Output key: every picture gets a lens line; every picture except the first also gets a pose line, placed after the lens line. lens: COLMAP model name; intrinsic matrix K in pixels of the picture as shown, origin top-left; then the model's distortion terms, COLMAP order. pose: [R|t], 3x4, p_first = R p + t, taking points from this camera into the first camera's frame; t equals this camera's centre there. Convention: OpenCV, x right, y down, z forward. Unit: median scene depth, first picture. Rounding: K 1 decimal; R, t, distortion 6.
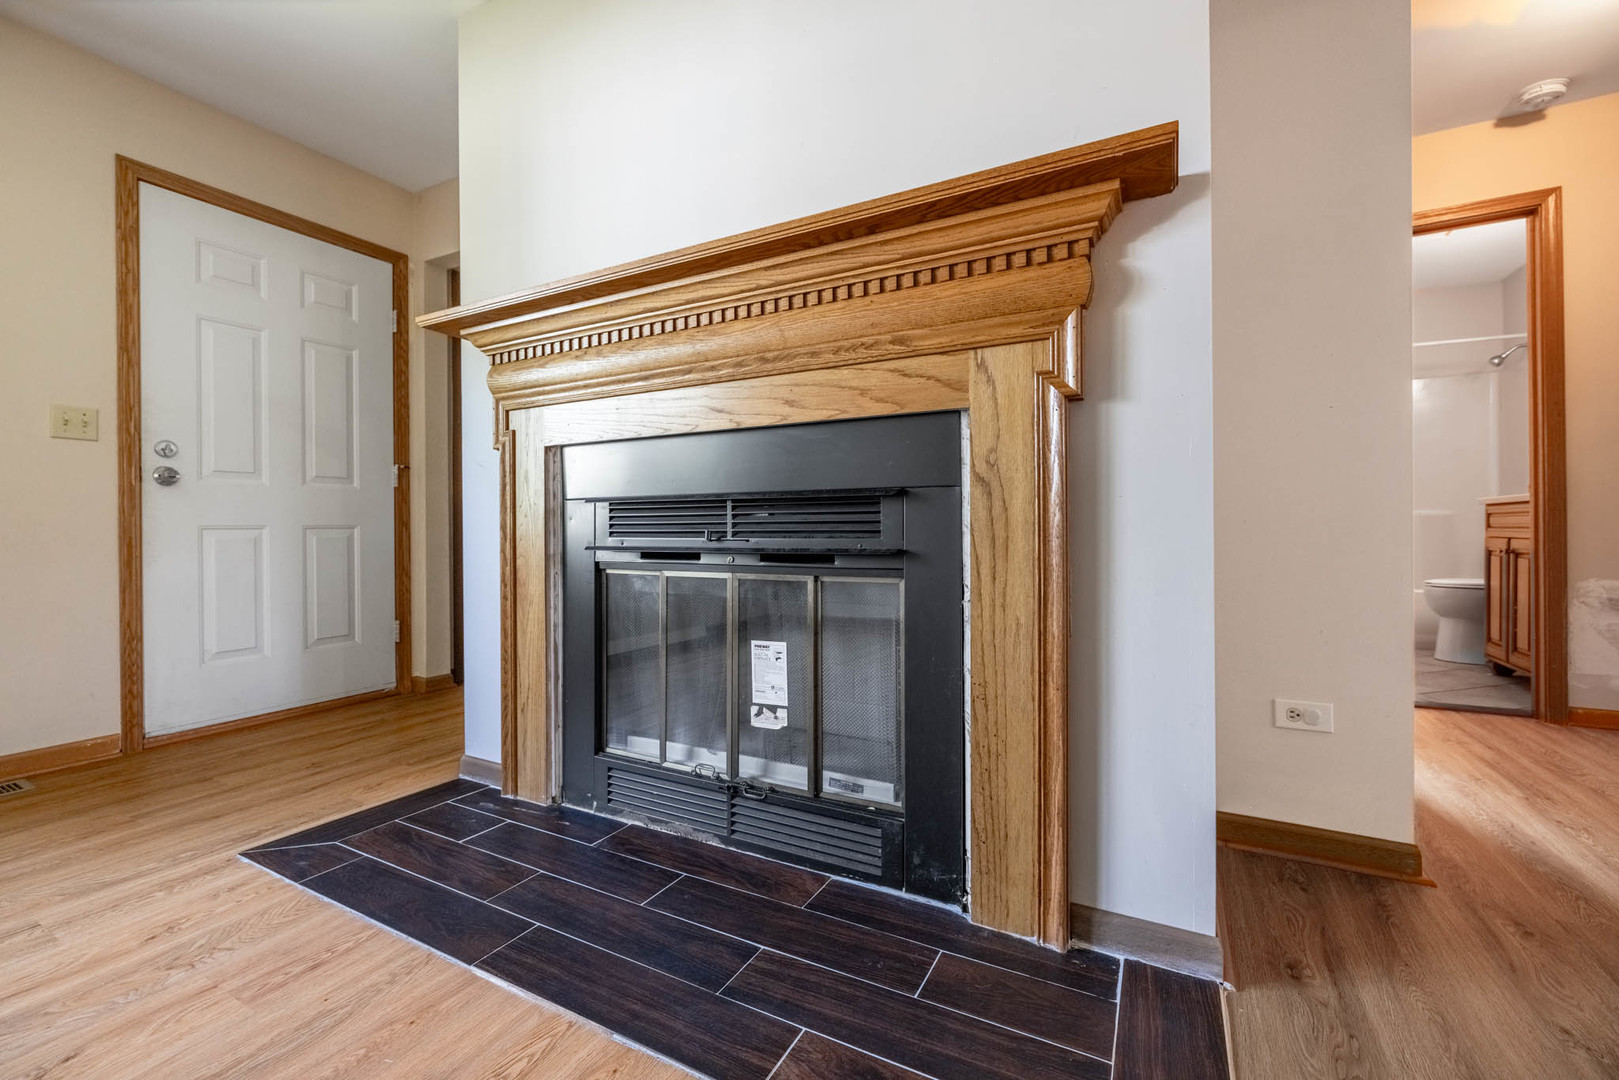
lens RADIAL K [[686.5, 0, 804.7], [0, 686.5, 531.5], [0, 0, 1]] dist [0.001318, -0.000211]
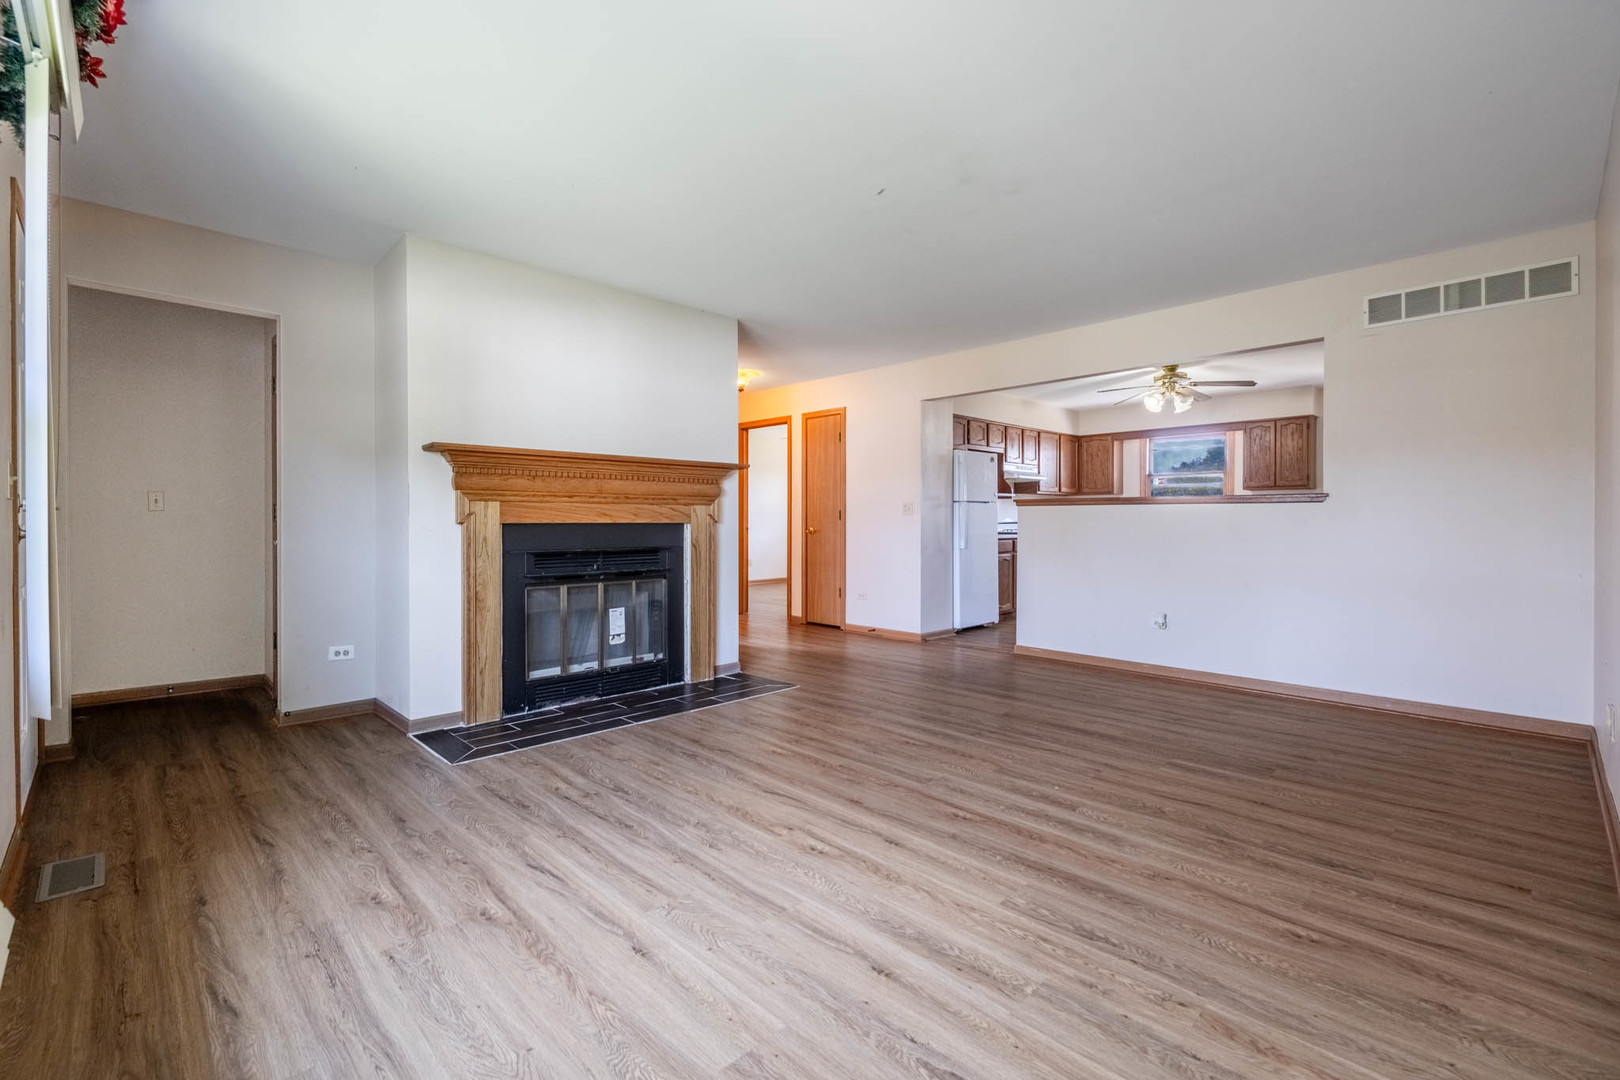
lens RADIAL K [[686.9, 0, 808.0], [0, 686.9, 527.6], [0, 0, 1]] dist [0.001318, -0.000211]
pose [[0.296123, -0.005344, 0.955135, -2.371444], [-0.000975, 0.999982, 0.005897, -0.158247], [-0.955149, -0.002678, 0.296113, -0.421473]]
